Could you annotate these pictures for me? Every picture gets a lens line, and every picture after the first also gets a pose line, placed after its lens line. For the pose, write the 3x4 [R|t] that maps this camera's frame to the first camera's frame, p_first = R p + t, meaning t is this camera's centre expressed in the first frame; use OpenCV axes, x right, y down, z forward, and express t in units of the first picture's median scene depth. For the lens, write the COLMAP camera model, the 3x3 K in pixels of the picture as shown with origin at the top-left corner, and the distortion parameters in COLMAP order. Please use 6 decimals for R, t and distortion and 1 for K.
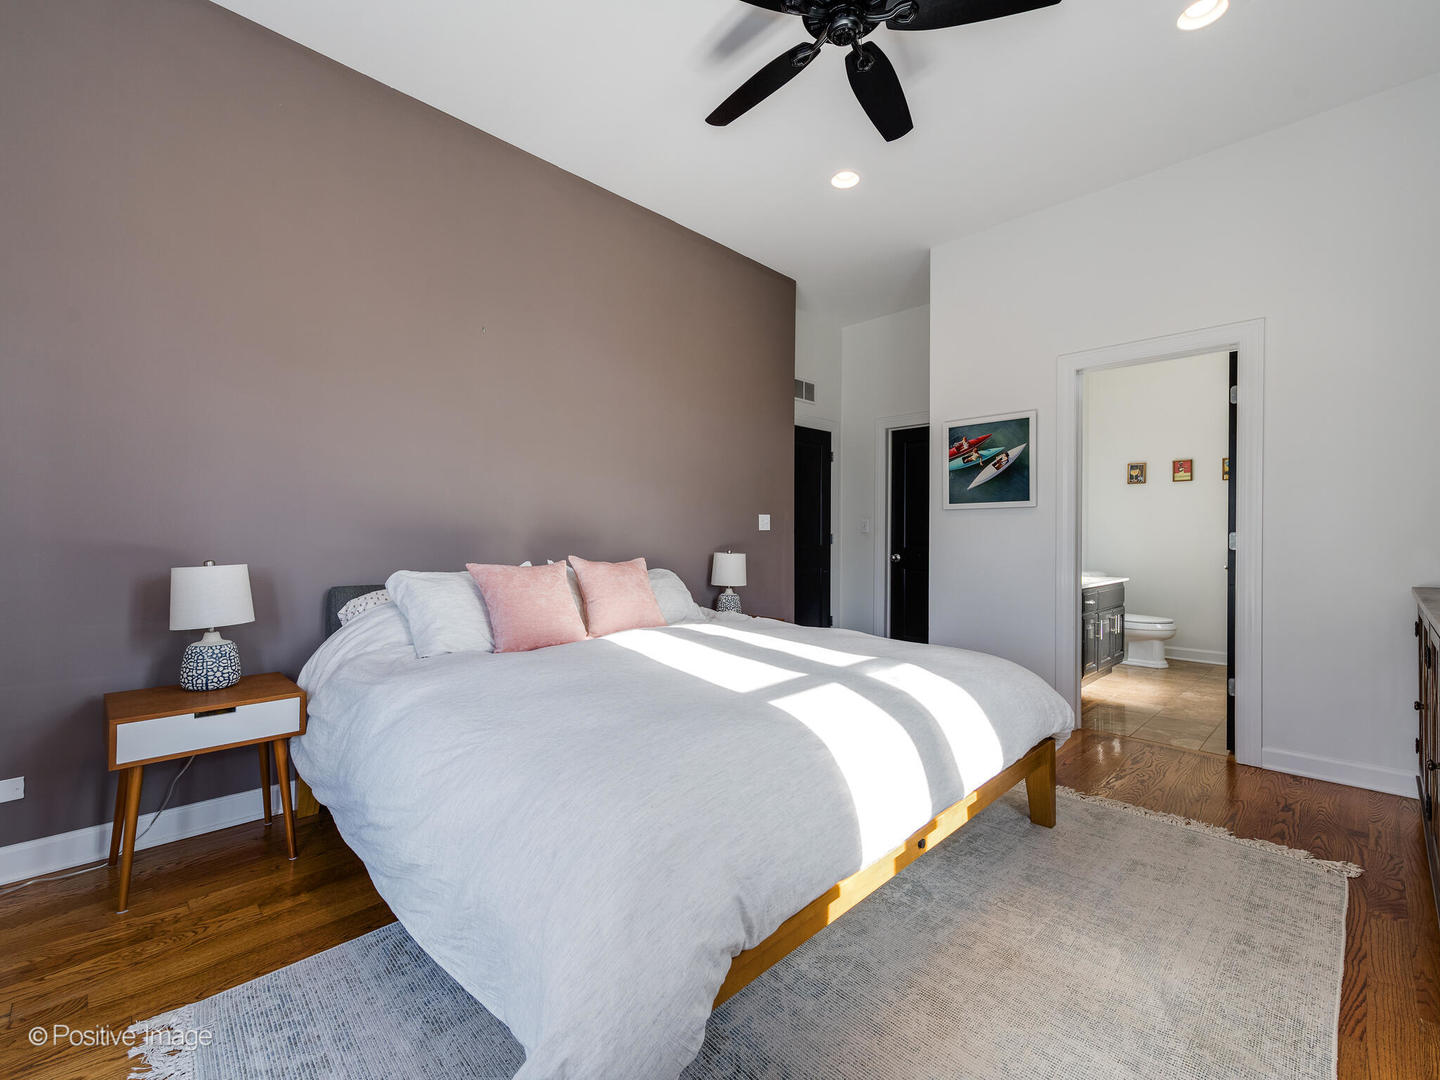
lens RADIAL K [[621.9, 0, 722.7], [0, 621.9, 539.6], [0, 0, 1]] dist [0.001742, 0.000327]
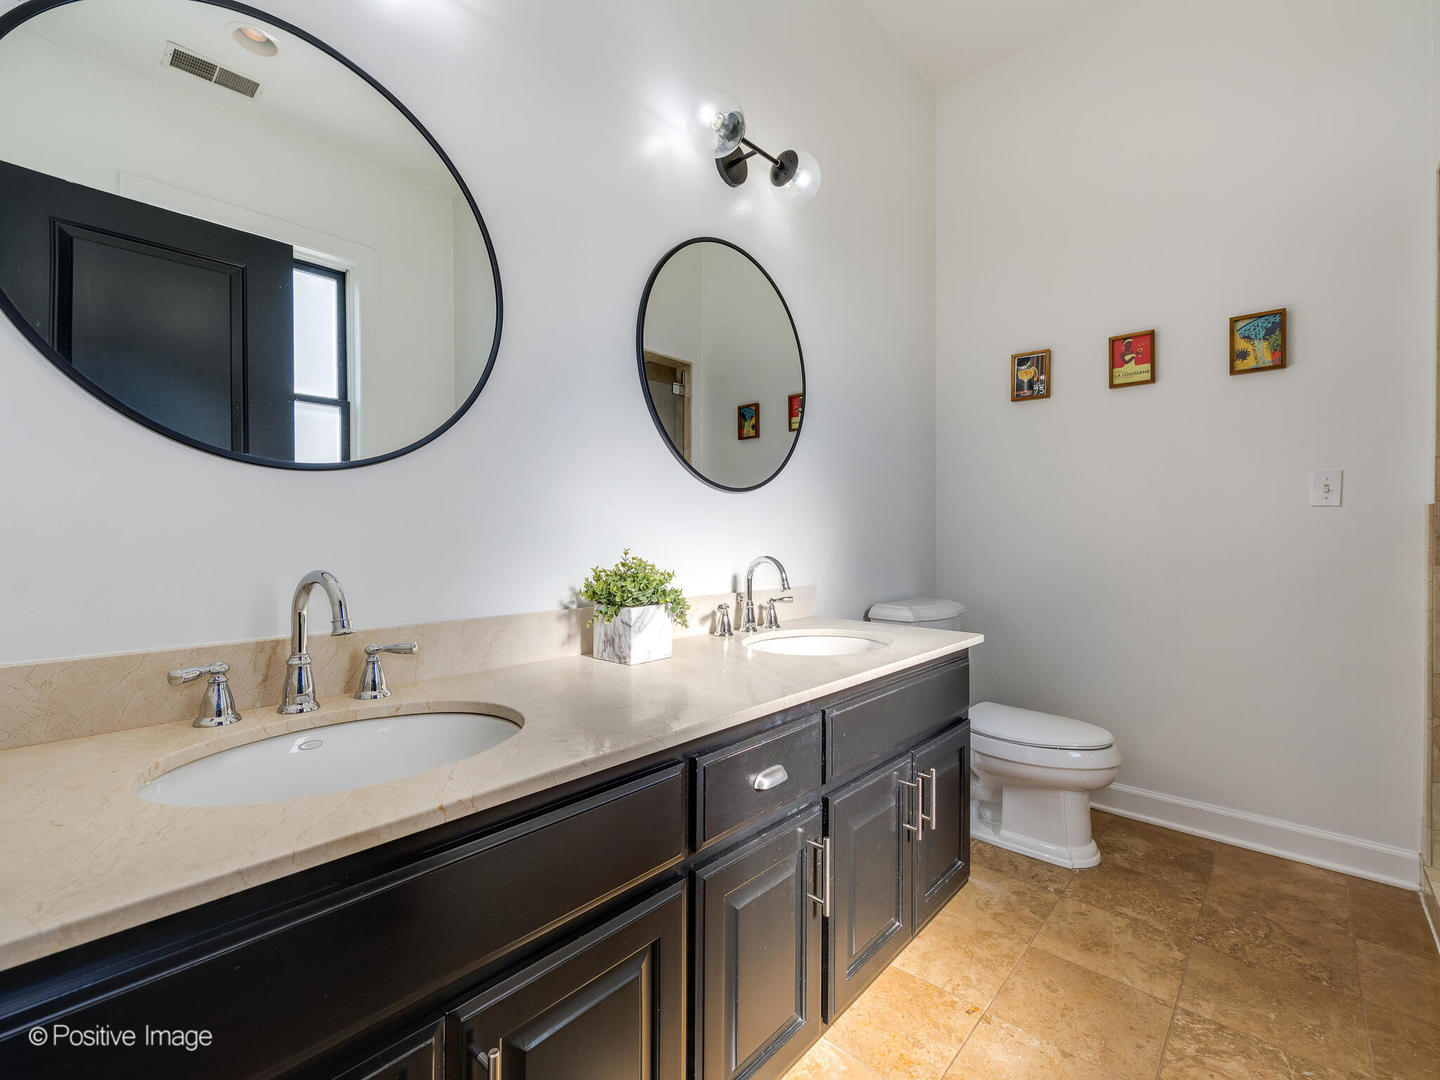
lens RADIAL K [[621.9, 0, 716.9], [0, 621.9, 539.7], [0, 0, 1]] dist [0.001742, 0.000327]
pose [[0.997667, -0.004584, 0.068111, 0.417458], [0.004107, 0.999966, 0.007129, 0.004966], [-0.068141, -0.006833, 0.997652, 0.581422]]
